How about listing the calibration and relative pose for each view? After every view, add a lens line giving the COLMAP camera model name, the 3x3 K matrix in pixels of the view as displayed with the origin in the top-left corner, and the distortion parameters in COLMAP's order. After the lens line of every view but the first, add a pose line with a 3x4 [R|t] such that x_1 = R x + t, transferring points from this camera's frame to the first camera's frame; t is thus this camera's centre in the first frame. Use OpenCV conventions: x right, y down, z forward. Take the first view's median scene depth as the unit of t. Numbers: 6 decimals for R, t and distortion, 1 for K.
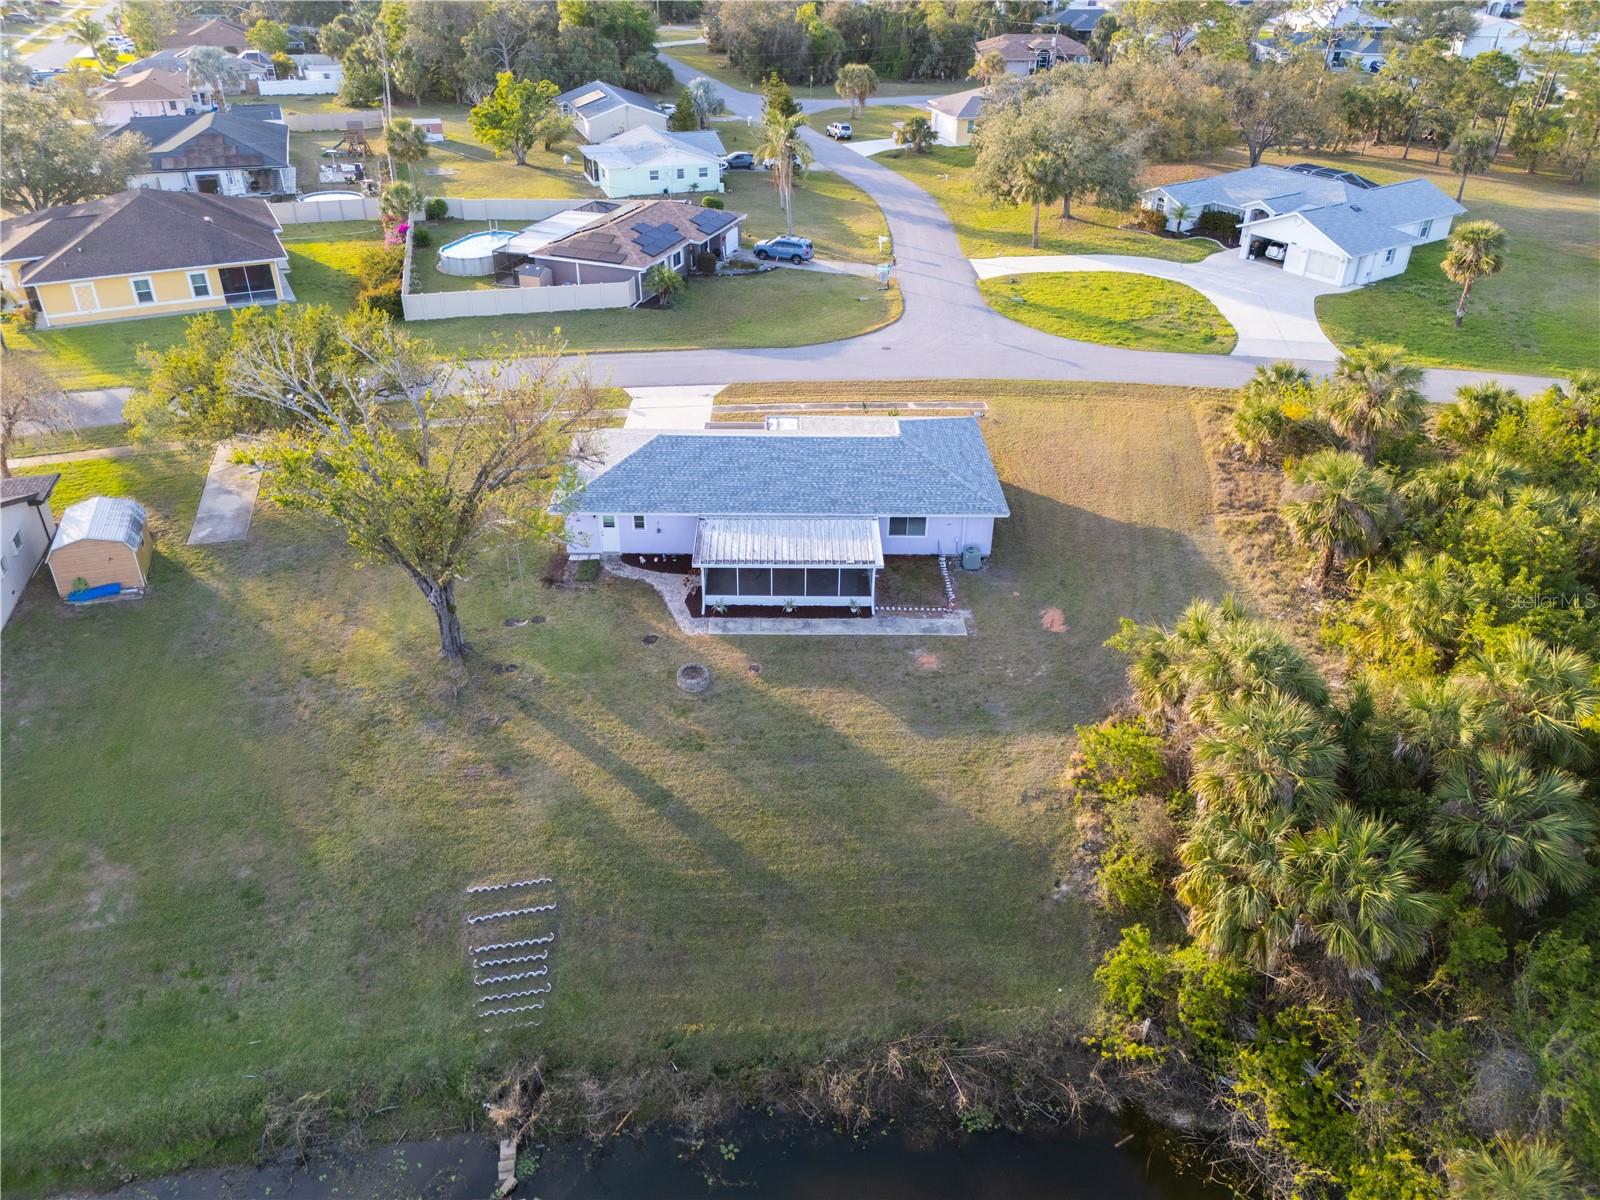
lens RADIAL K [[1175.8, 0, 810.7], [0, 1175.8, 568.5], [0, 0, 1]] dist [0.073558, -0.067907]
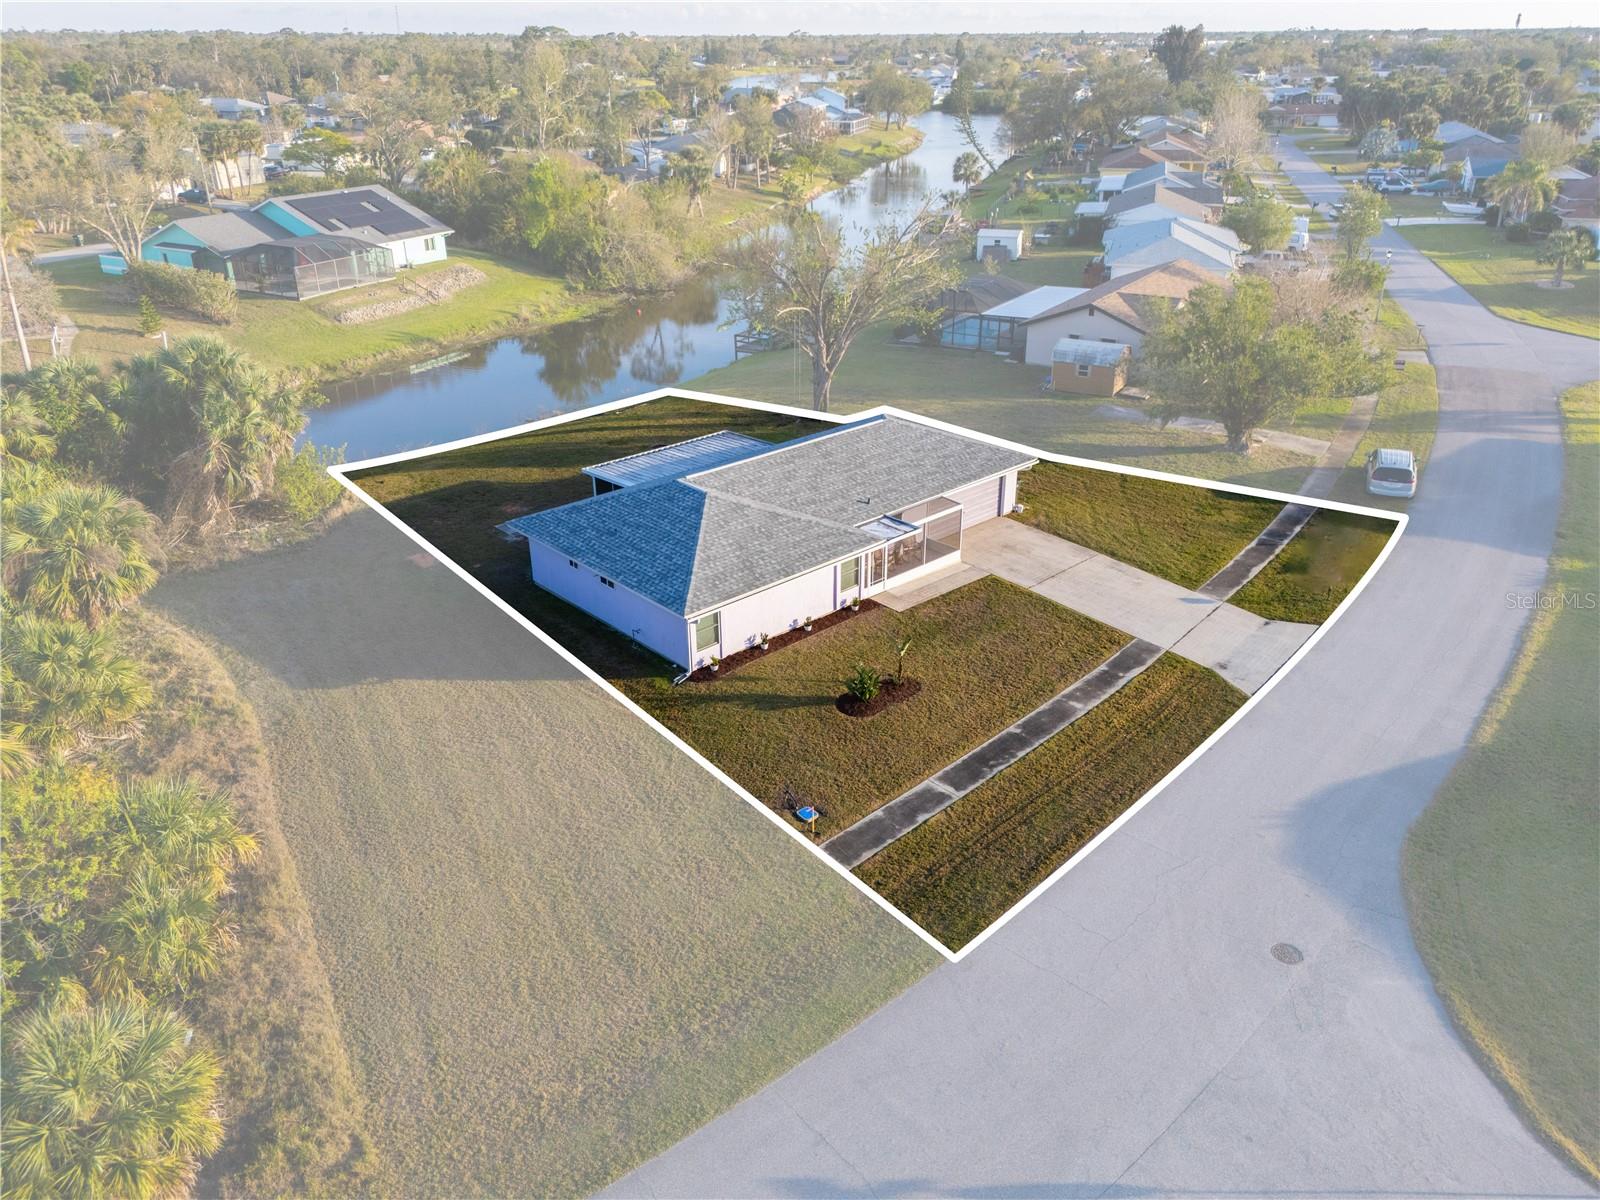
lens RADIAL K [[1175.8, 0, 810.7], [0, 1175.8, 568.5], [0, 0, 1]] dist [0.073558, -0.067907]
pose [[-0.746454, 0.256883, -0.613854, 0.684494], [-0.344323, 0.640283, 0.686644, -0.872950], [0.569427, 0.723912, -0.389491, 1.895878]]
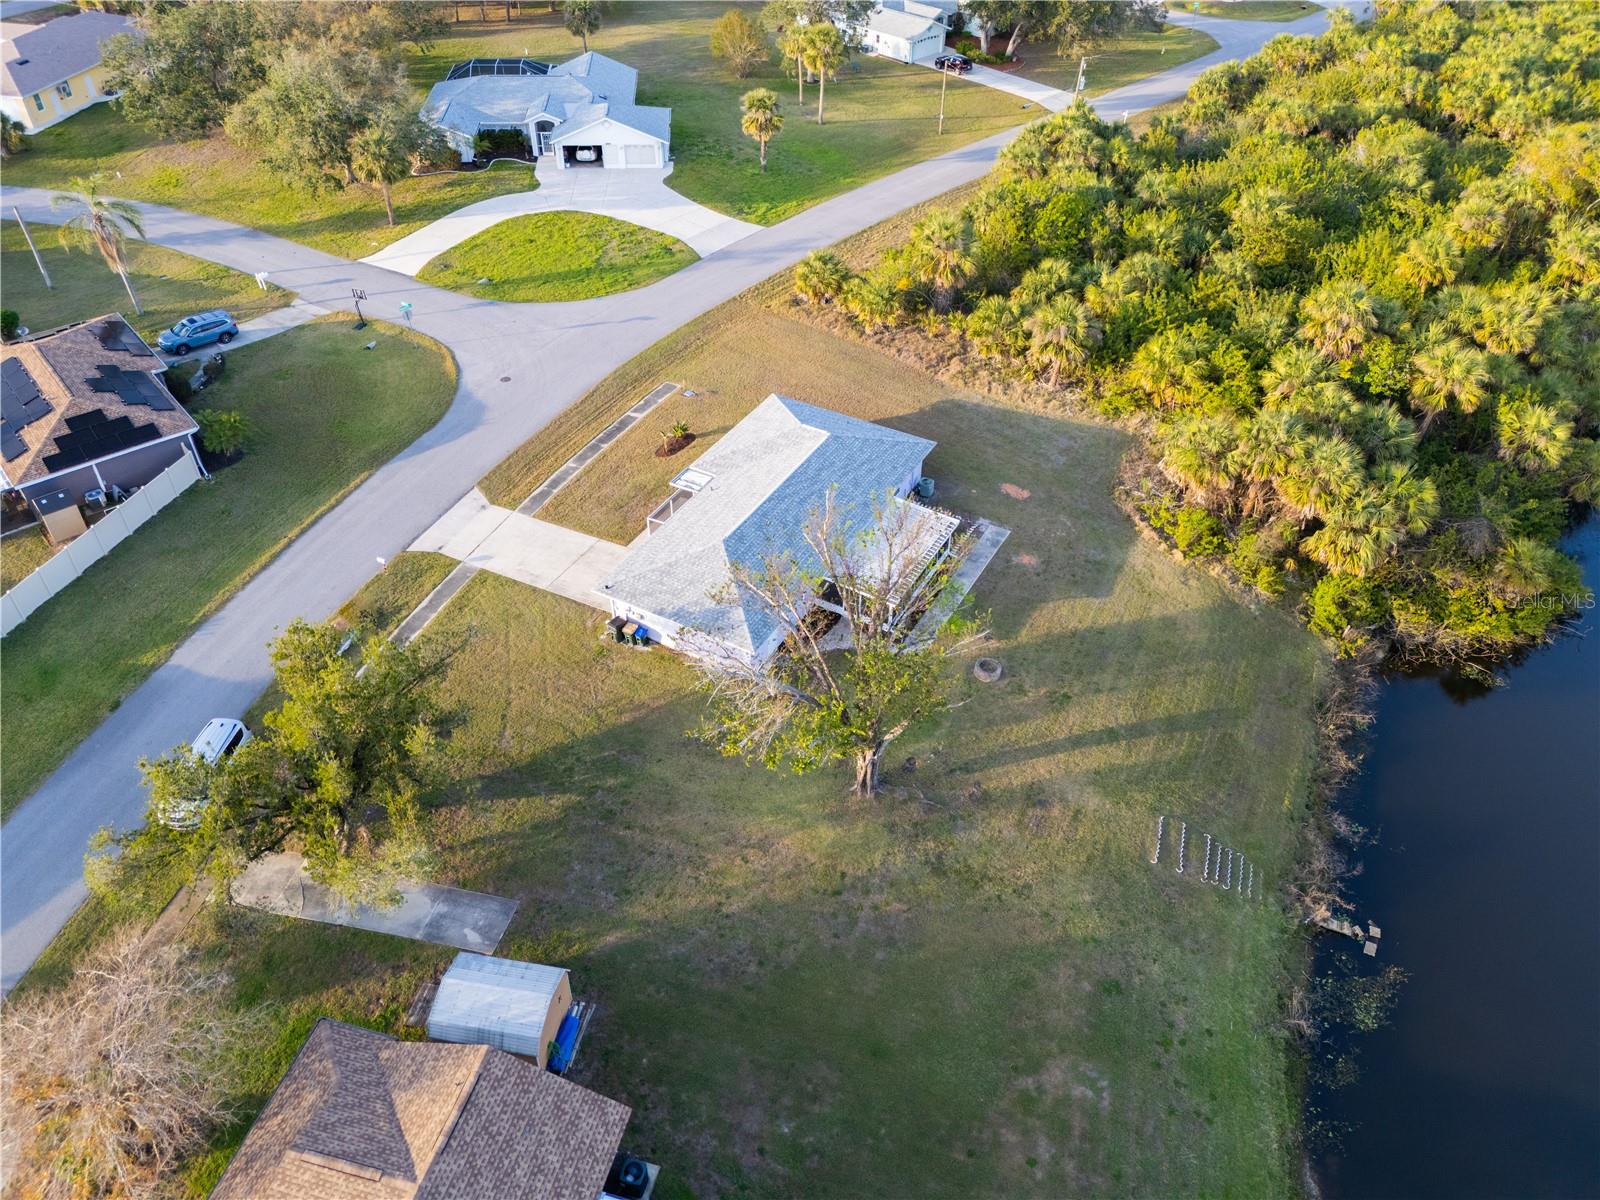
lens RADIAL K [[1175.8, 0, 810.7], [0, 1175.8, 568.5], [0, 0, 1]] dist [0.073558, -0.067907]
pose [[0.501136, -0.550725, 0.667506, -1.079798], [0.431286, 0.827678, 0.359084, -0.585944], [-0.750237, 0.107937, 0.652299, 0.351746]]
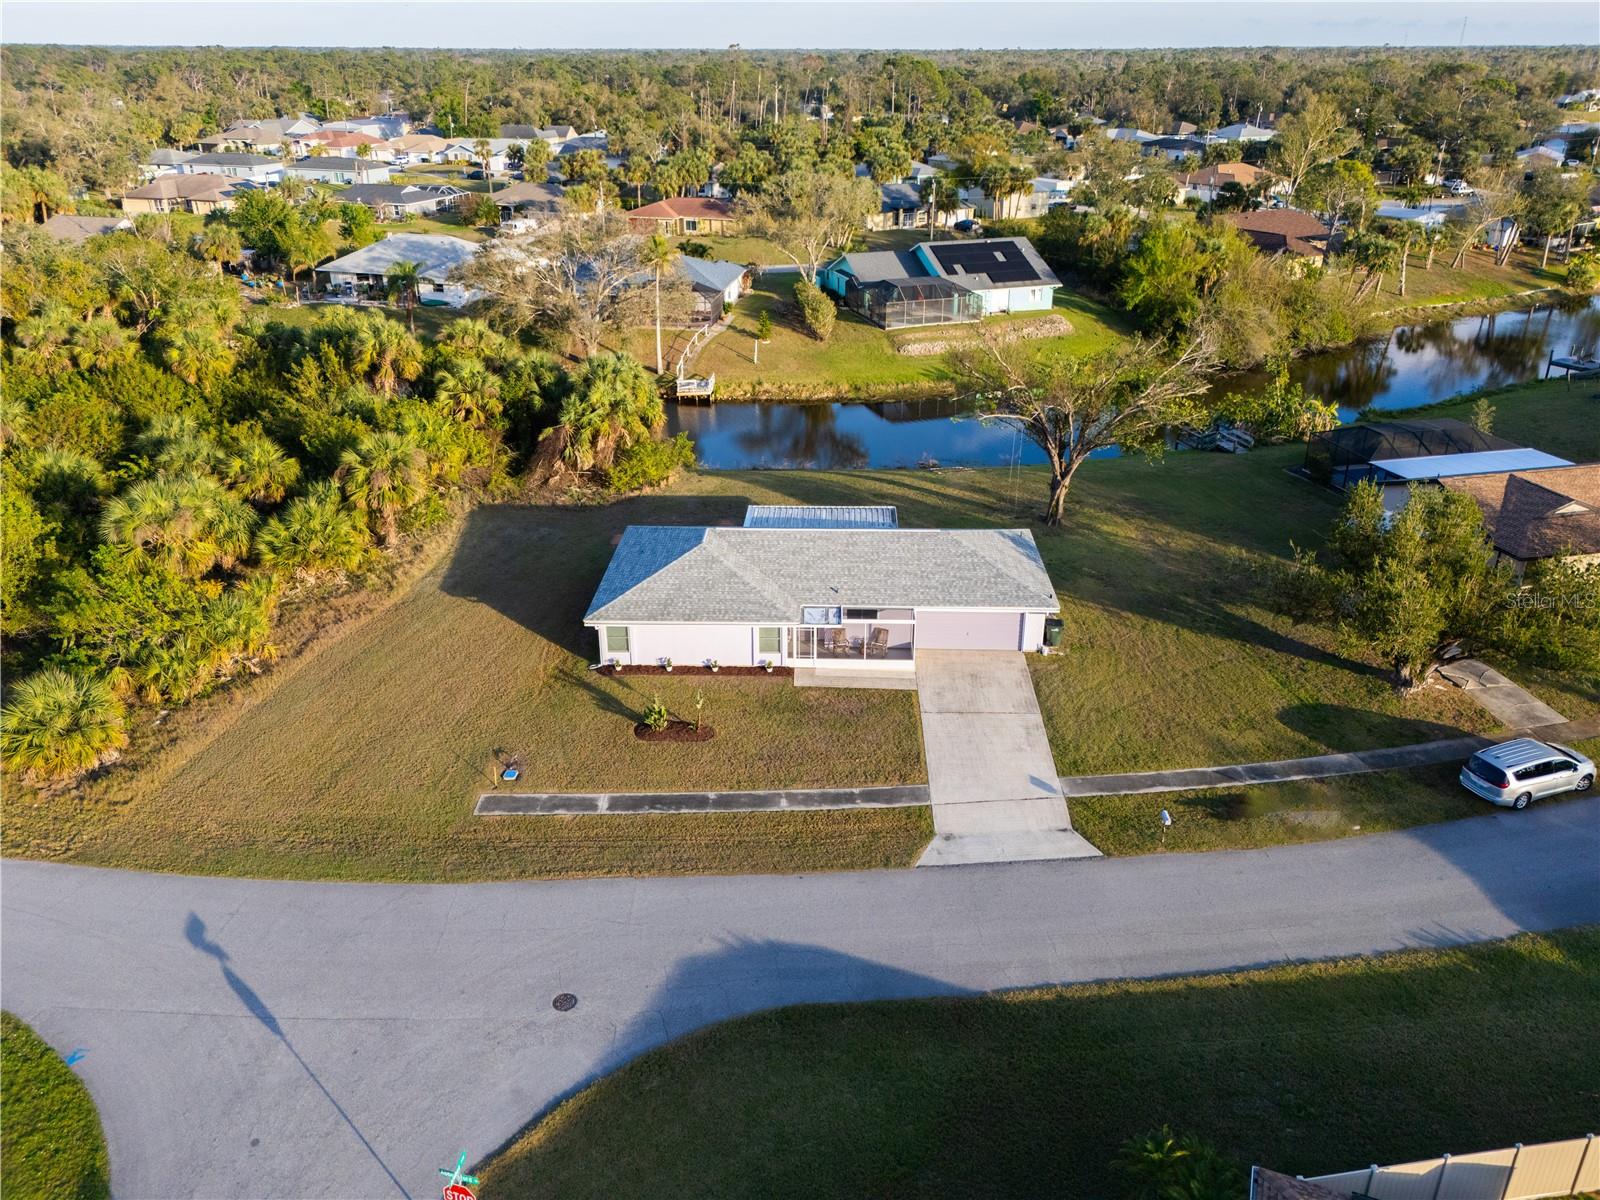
lens RADIAL K [[1175.8, 0, 810.7], [0, 1175.8, 568.5], [0, 0, 1]] dist [0.073558, -0.067907]
pose [[-0.998667, -0.036199, 0.036791, -0.068286], [0.008369, 0.589814, 0.807496, -1.215313], [-0.050930, 0.806727, -0.588725, 2.181721]]
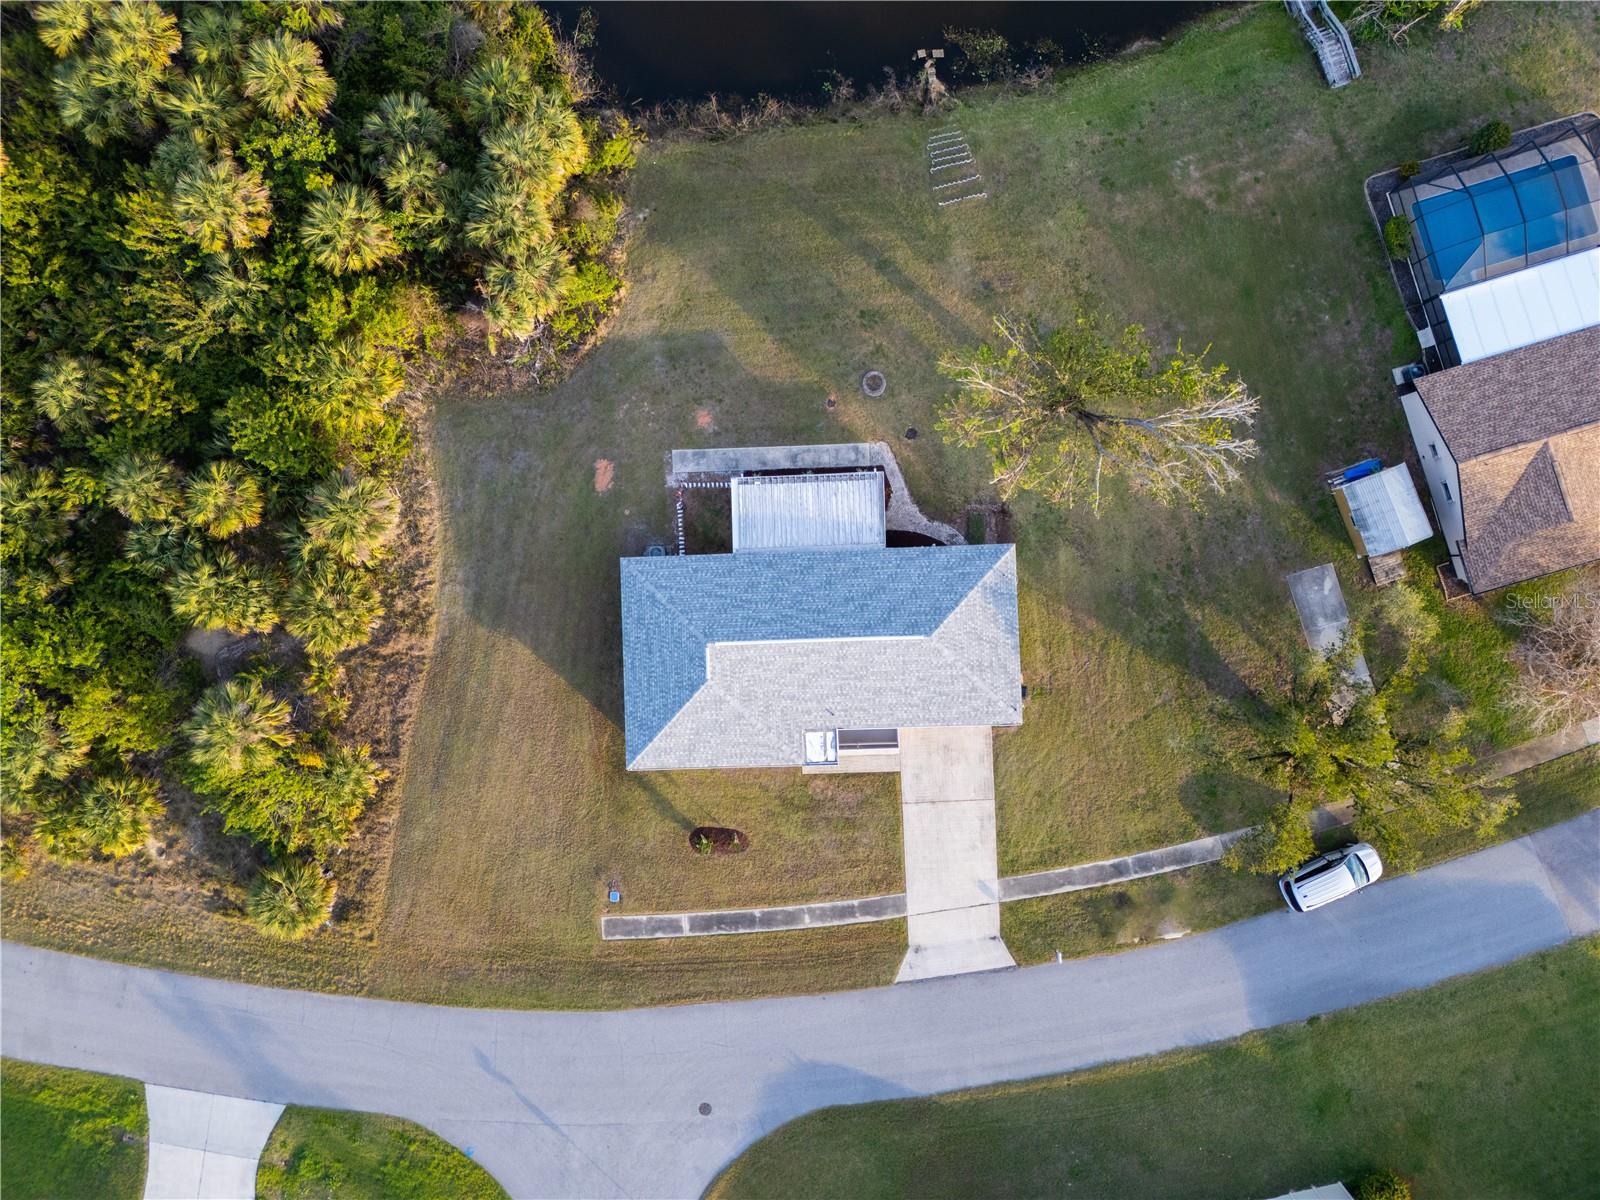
lens RADIAL K [[1175.8, 0, 810.7], [0, 1175.8, 568.5], [0, 0, 1]] dist [0.073558, -0.067907]
pose [[-0.999408, 0.013853, 0.031476, -0.073376], [0.020552, -0.493275, 0.869631, -1.368371], [0.027573, 0.869763, 0.492699, 0.560106]]
